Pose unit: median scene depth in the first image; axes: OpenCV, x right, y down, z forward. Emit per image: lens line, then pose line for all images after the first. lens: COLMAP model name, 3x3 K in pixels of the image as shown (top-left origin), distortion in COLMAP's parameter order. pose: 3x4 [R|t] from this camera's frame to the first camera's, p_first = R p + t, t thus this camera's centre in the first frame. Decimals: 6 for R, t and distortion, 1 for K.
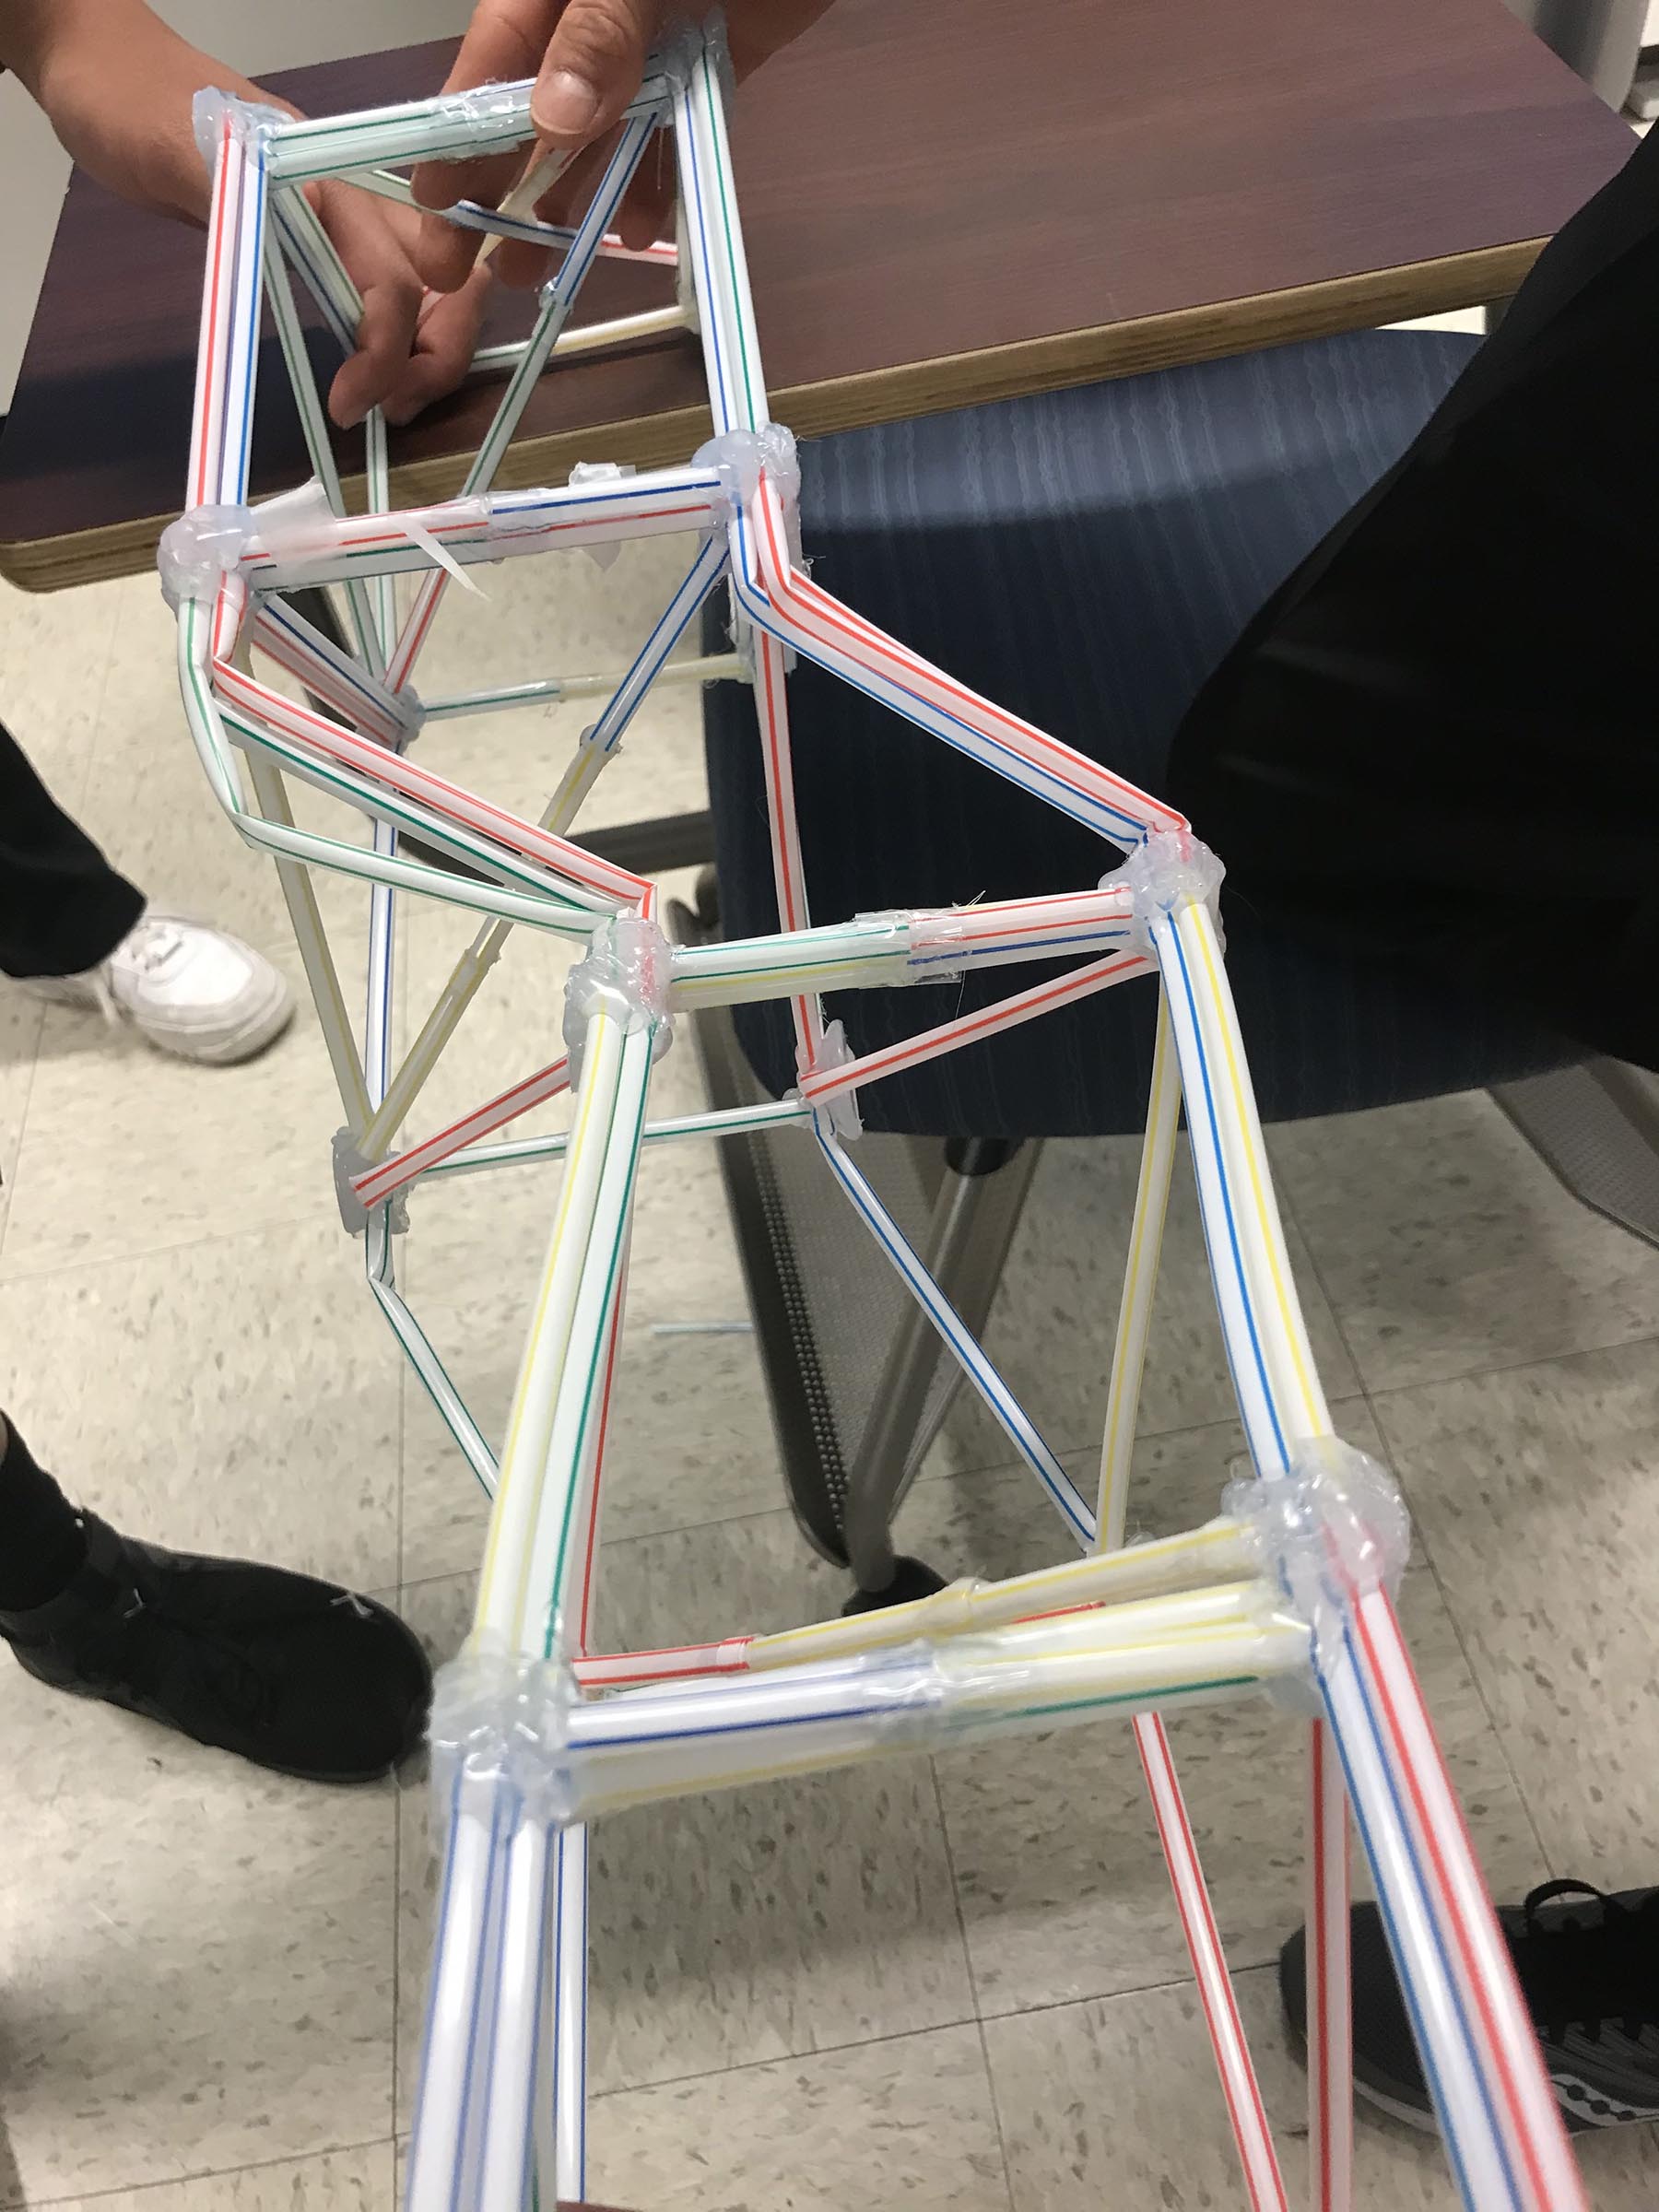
lens RADIAL K [[1775.0, 0, 832.7], [0, 1775.0, 1090.2], [0, 0, 1]] dist [0.003851, -0.027781]
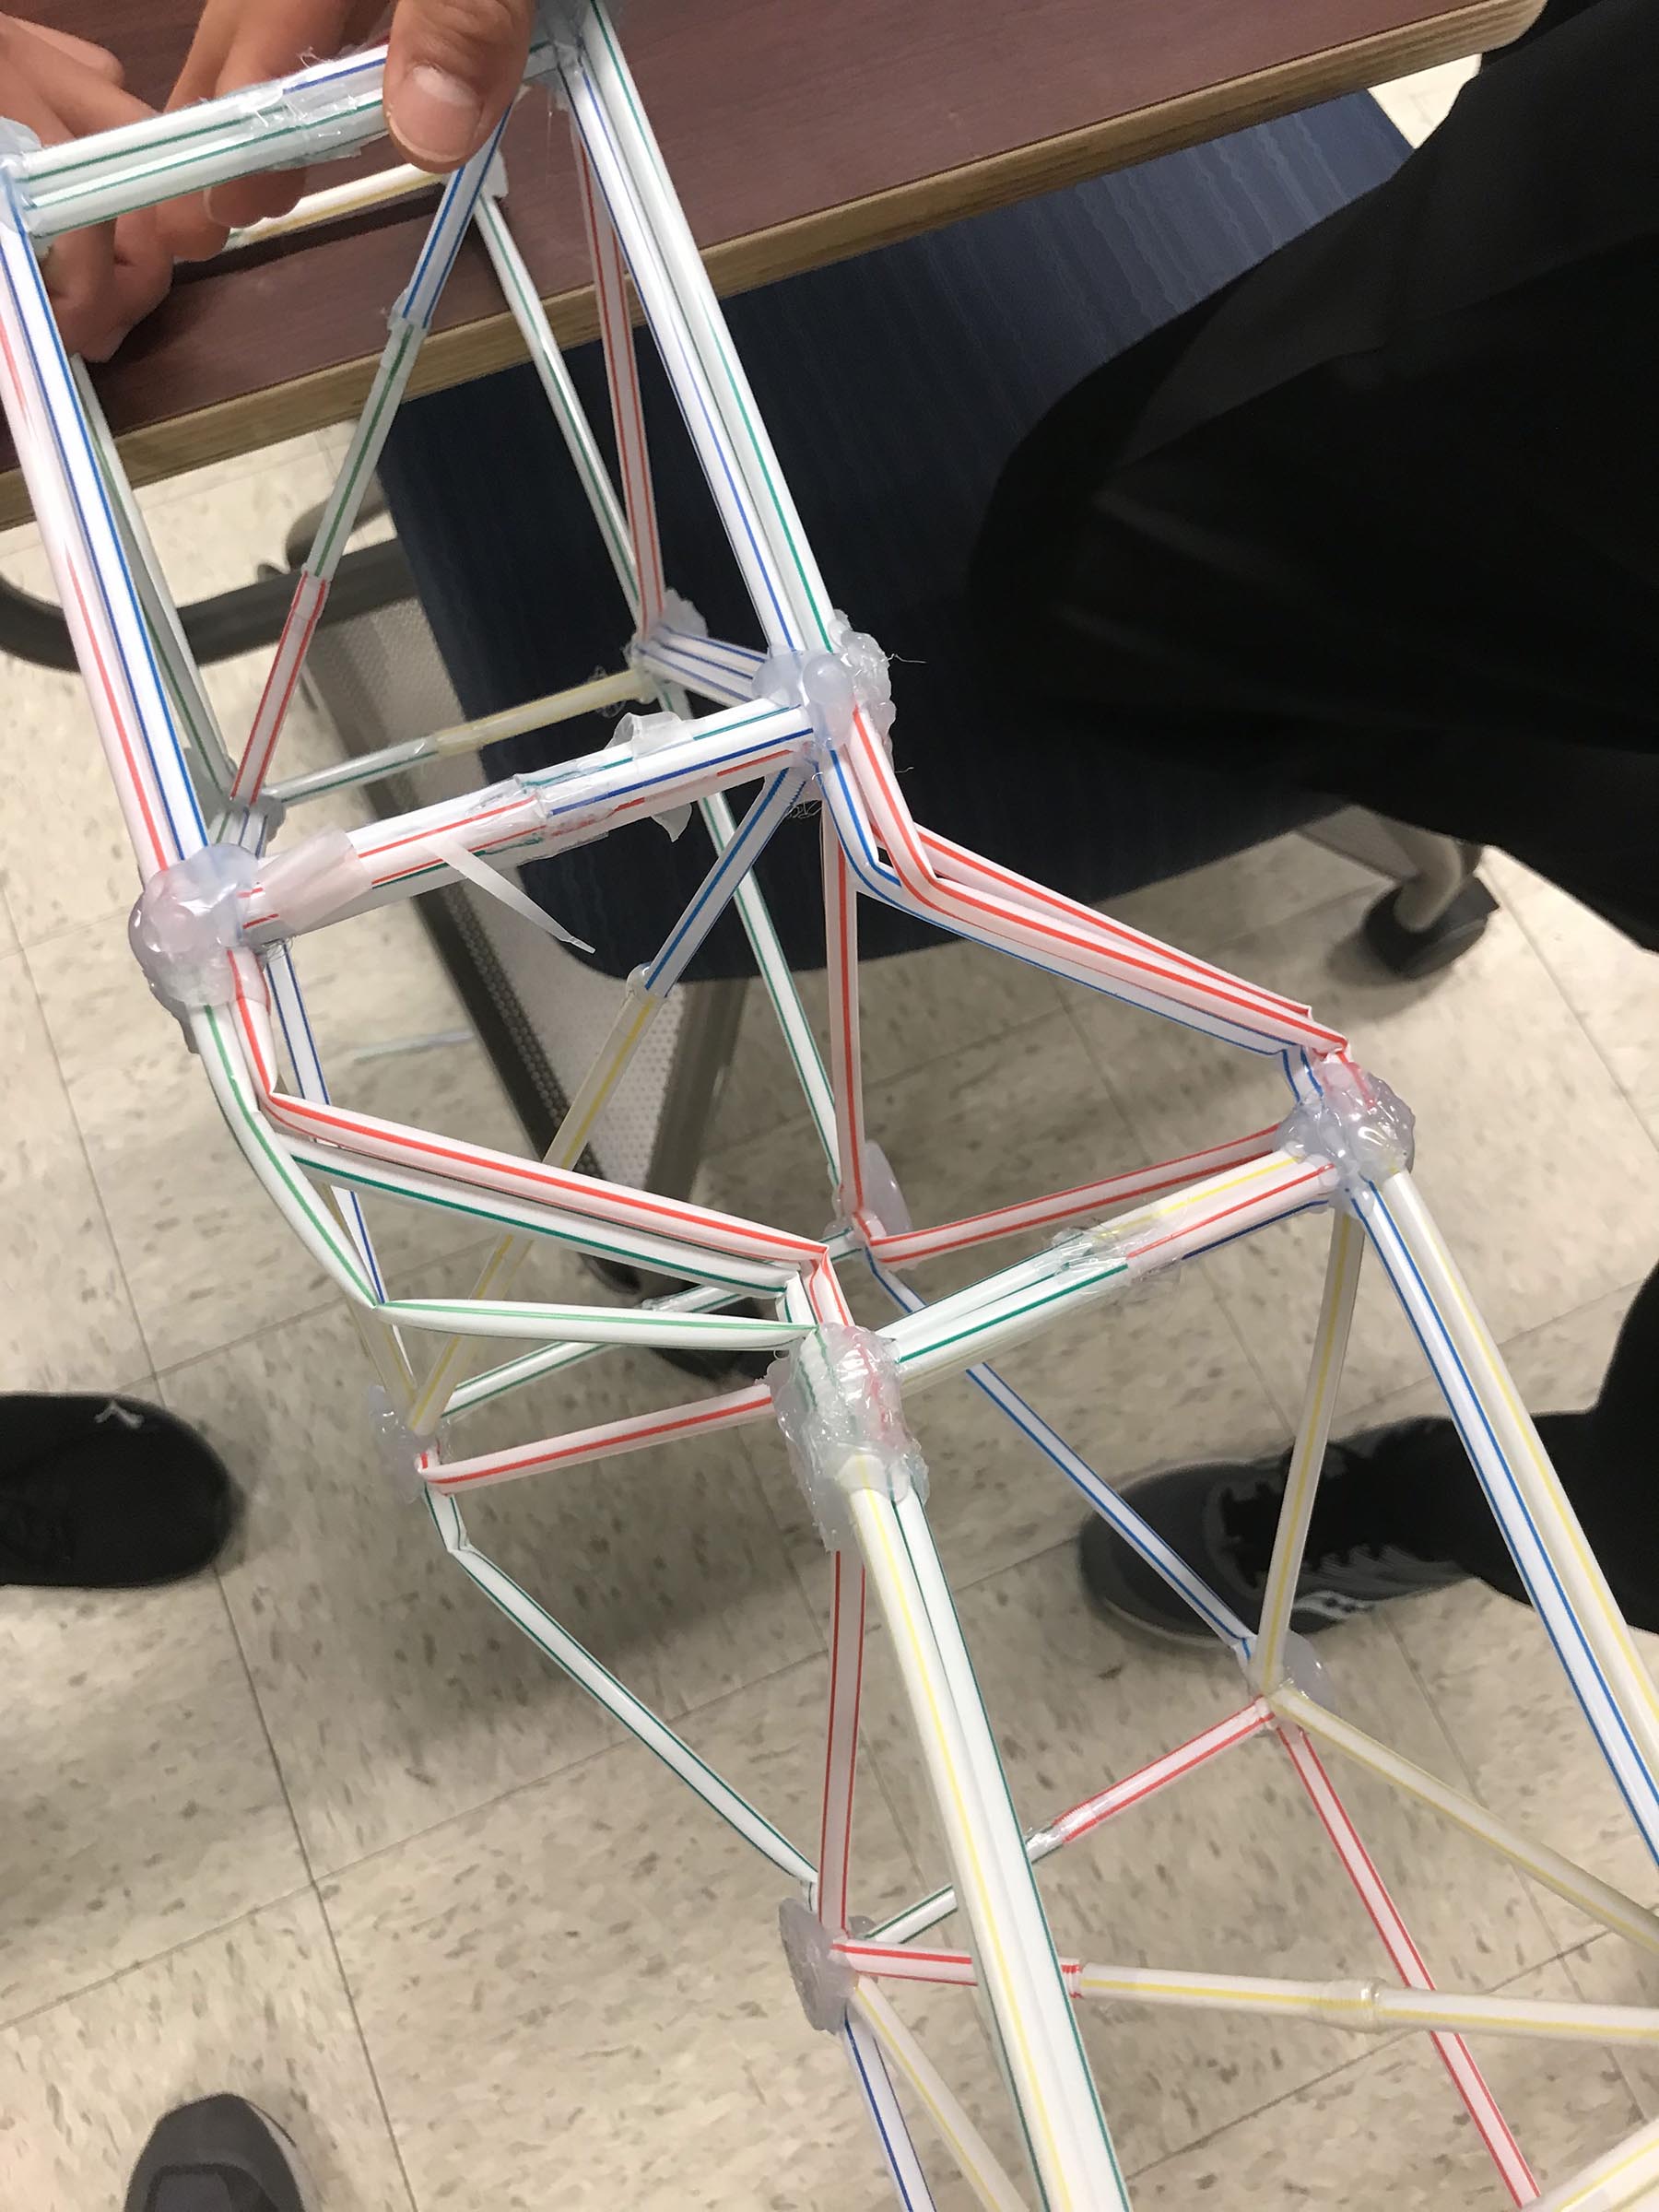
lens RADIAL K [[1775.0, 0, 837.1], [0, 1775.0, 1104.5], [0, 0, 1]] dist [0.003851, -0.027781]
pose [[0.955070, -0.190947, 0.226673, -0.093235], [0.111059, 0.939649, 0.323613, -0.151466], [-0.274786, -0.283899, 0.918637, 0.063136]]
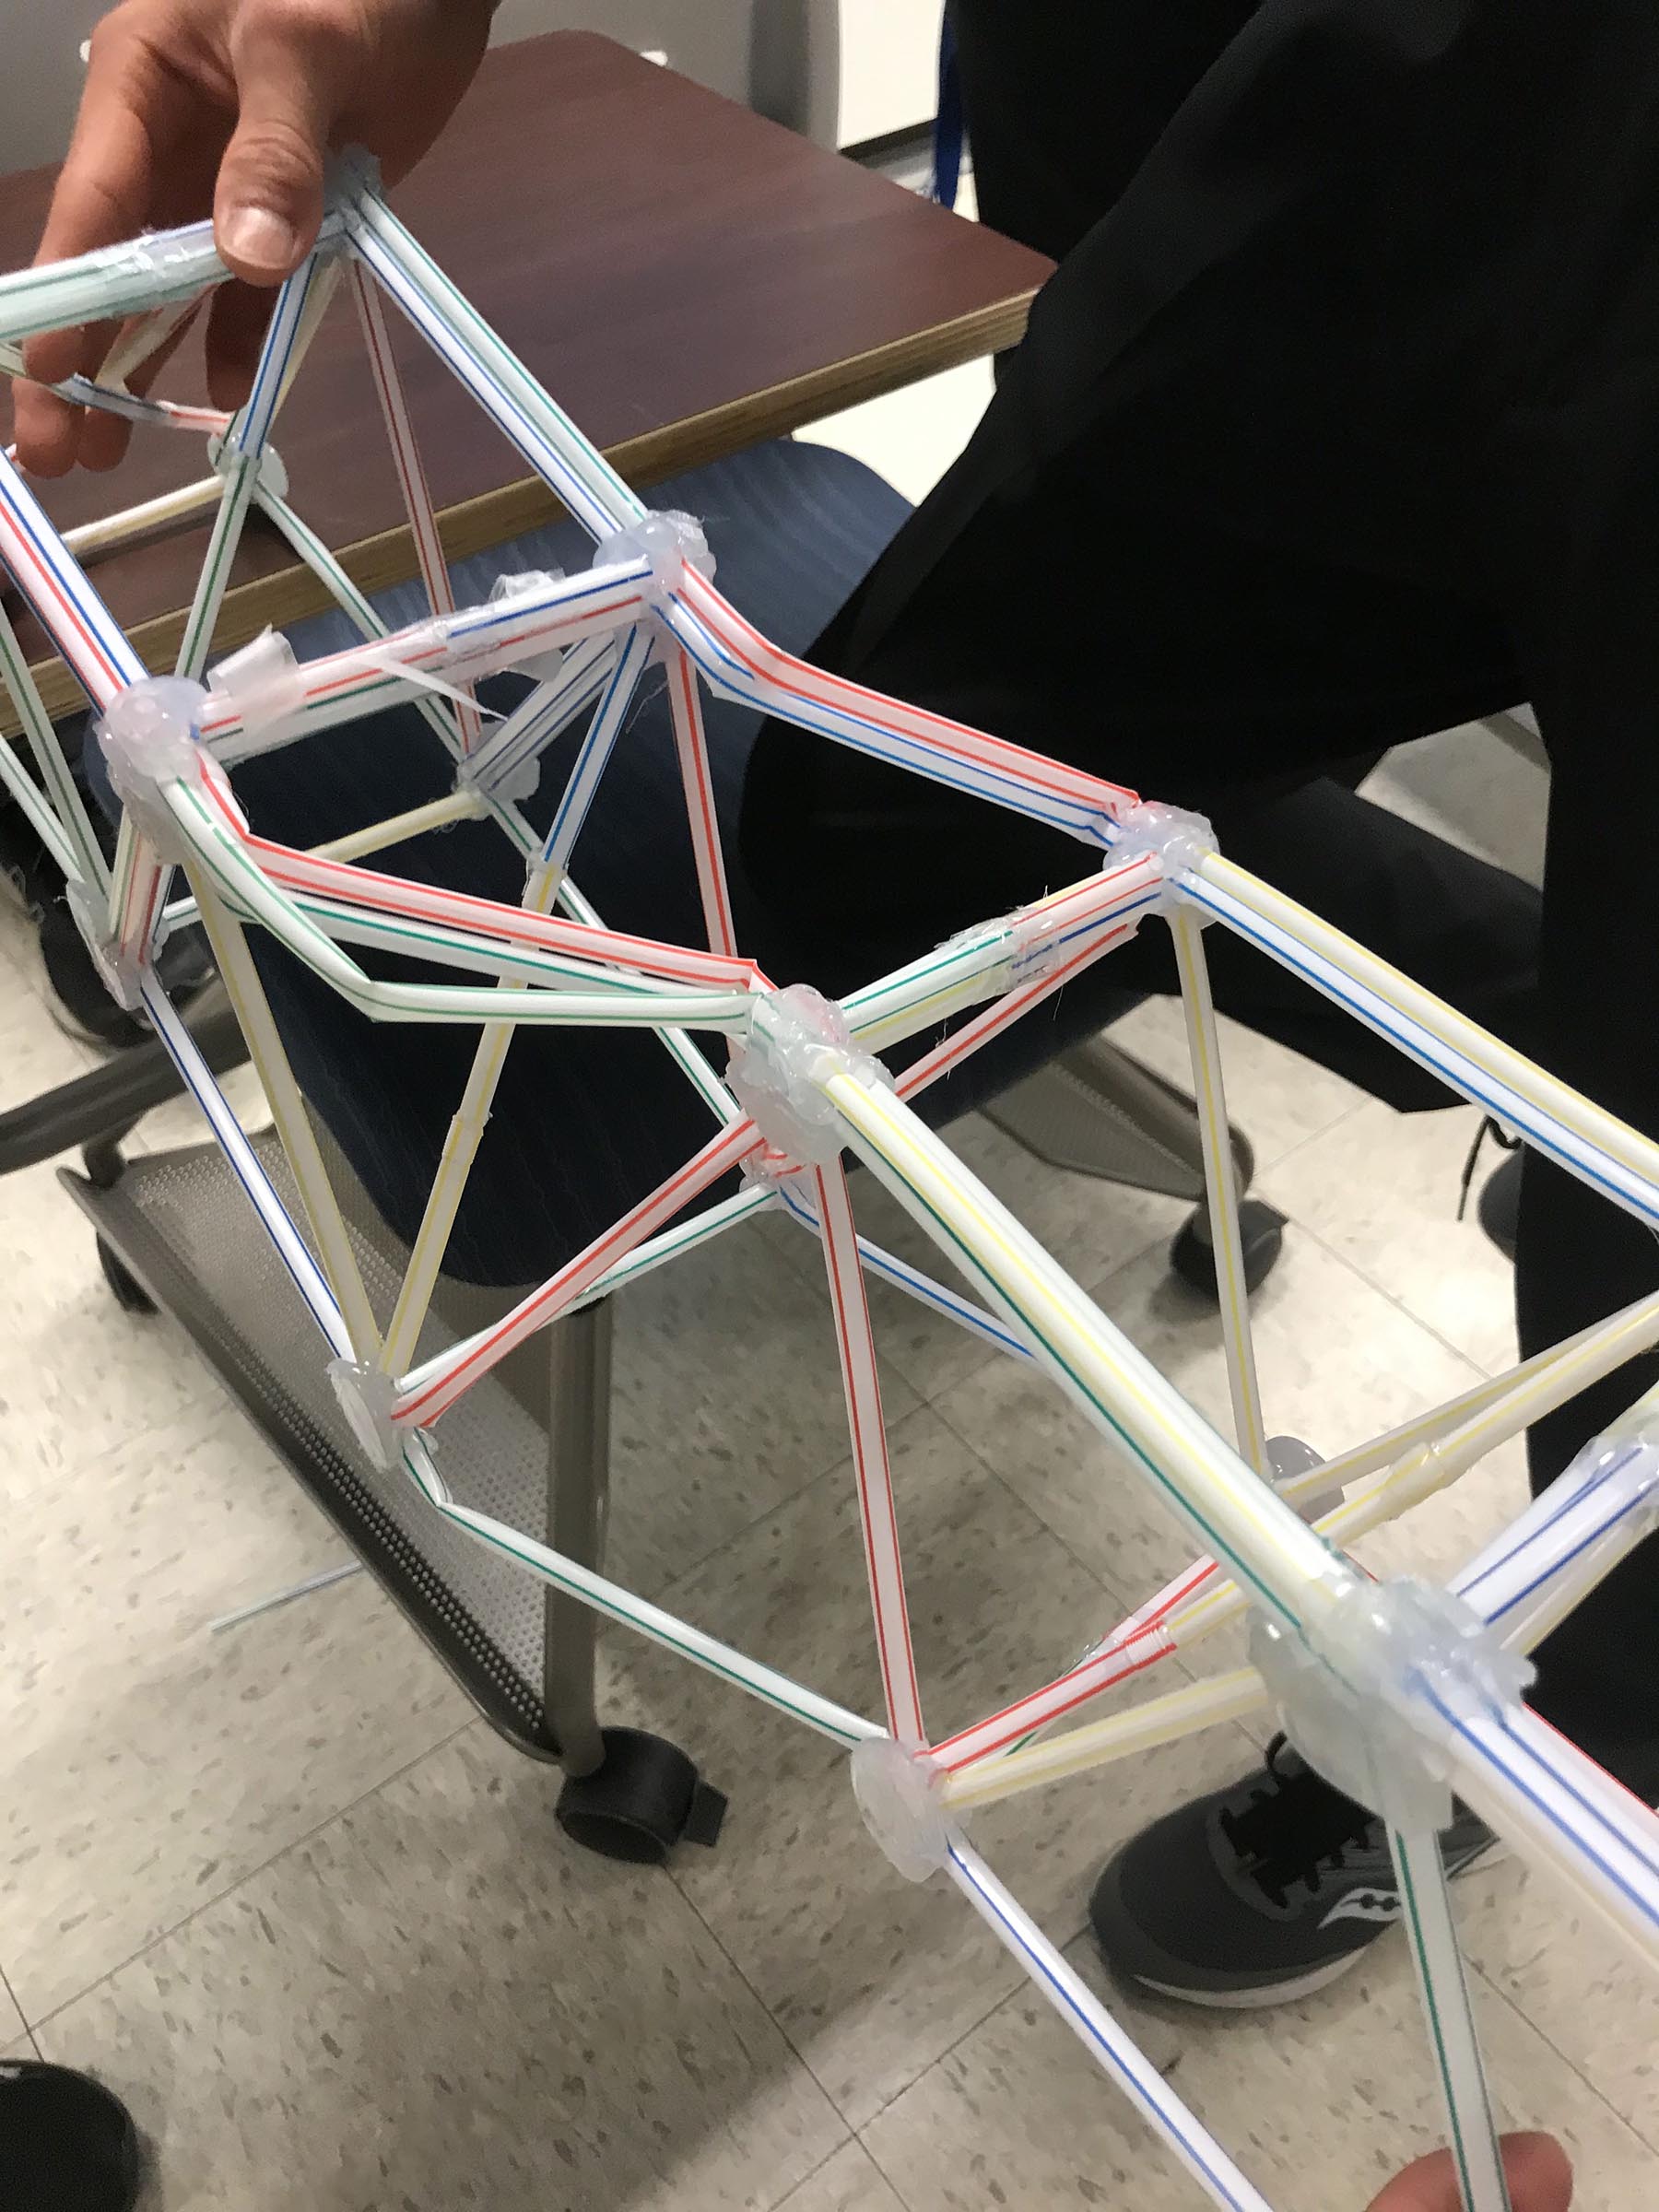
lens RADIAL K [[1775.0, 0, 833.1], [0, 1775.0, 1107.7], [0, 0, 1]] dist [0.003851, -0.027781]
pose [[0.863064, -0.287069, 0.415586, -0.160892], [0.319565, 0.947520, -0.009148, -0.005768], [-0.391150, 0.140702, 0.909508, 0.035037]]
